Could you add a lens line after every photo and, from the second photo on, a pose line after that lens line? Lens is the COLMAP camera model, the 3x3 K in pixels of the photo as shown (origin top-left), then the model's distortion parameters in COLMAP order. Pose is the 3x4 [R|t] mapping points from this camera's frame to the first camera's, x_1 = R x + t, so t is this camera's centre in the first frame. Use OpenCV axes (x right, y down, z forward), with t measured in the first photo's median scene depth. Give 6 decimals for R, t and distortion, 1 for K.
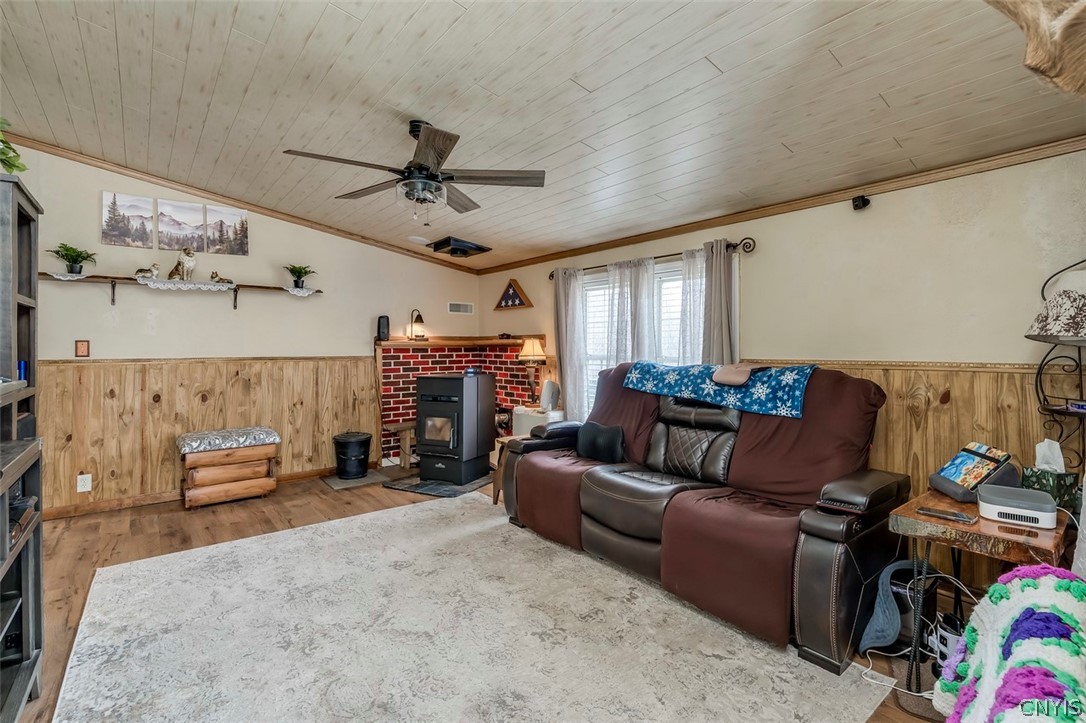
lens RADIAL K [[494.4, 0, 565.2], [0, 494.4, 331.9], [0, 0, 1]] dist [-0.010691, 0.000029]
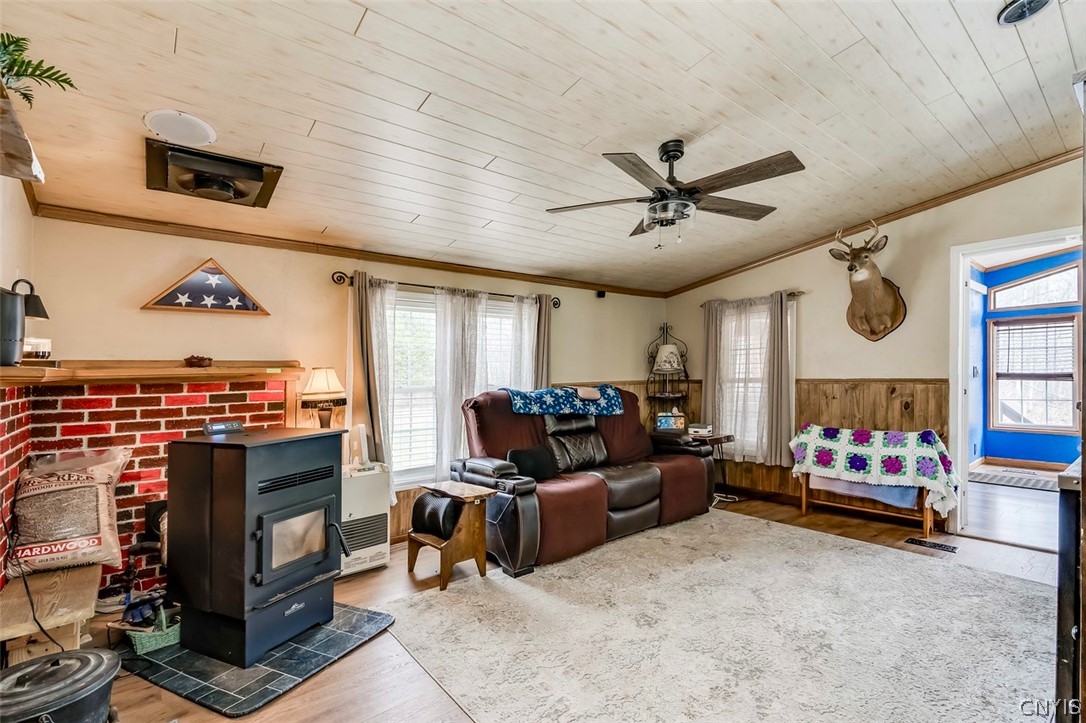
lens RADIAL K [[494.4, 0, 533.4], [0, 494.4, 378.9], [0, 0, 1]] dist [-0.010691, 0.000029]
pose [[0.037487, -0.004036, 0.999289, -1.163736], [-0.008540, 0.999954, 0.004359, 0.039927], [-0.999261, -0.008698, 0.037451, 1.123827]]
